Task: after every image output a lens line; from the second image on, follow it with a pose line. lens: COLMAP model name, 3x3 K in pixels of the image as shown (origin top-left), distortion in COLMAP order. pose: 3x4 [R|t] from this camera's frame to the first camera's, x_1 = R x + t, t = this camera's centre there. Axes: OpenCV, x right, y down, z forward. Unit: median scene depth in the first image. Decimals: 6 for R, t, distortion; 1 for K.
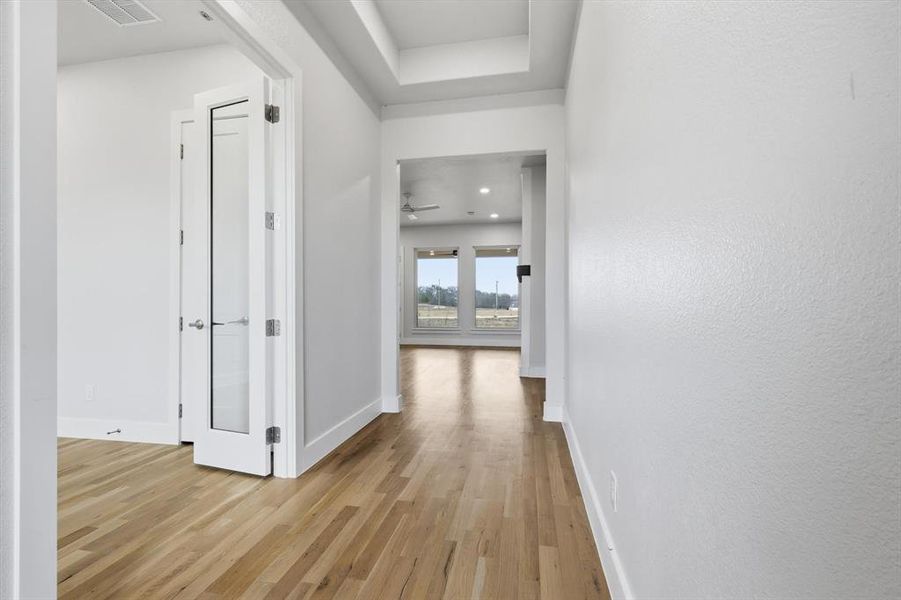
lens RADIAL K [[396.4, 0, 452.9], [0, 396.4, 304.5], [0, 0, 1]] dist [0.004456, 0.000117]
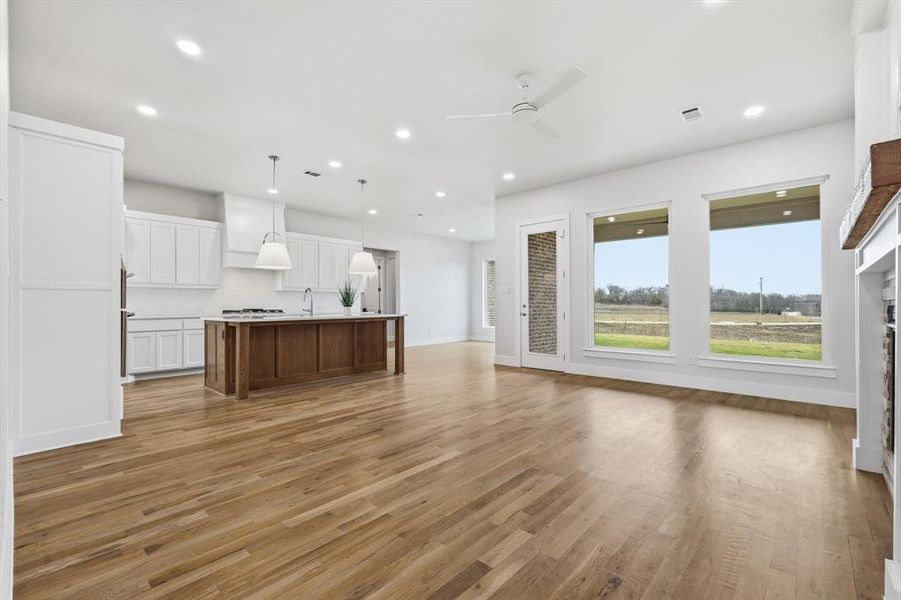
lens RADIAL K [[396.4, 0, 452.3], [0, 396.4, 301.6], [0, 0, 1]] dist [0.004456, 0.000117]
pose [[0.852278, -0.002106, -0.523085, 0.039571], [-0.004196, 0.999932, -0.010862, -0.014447], [0.523072, 0.011452, 0.852211, 0.364175]]
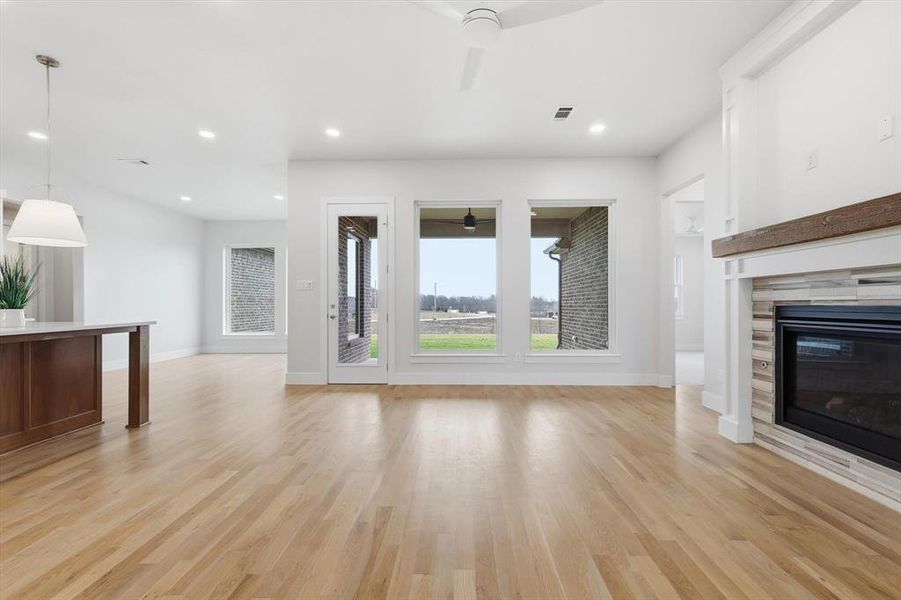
lens RADIAL K [[396.4, 0, 451.6], [0, 396.4, 303.1], [0, 0, 1]] dist [0.004456, 0.000117]
pose [[0.987077, 0.002646, 0.160224, -0.100124], [-0.001350, 0.999966, -0.008194, -0.014784], [-0.160240, 0.007871, 0.987047, 0.436156]]
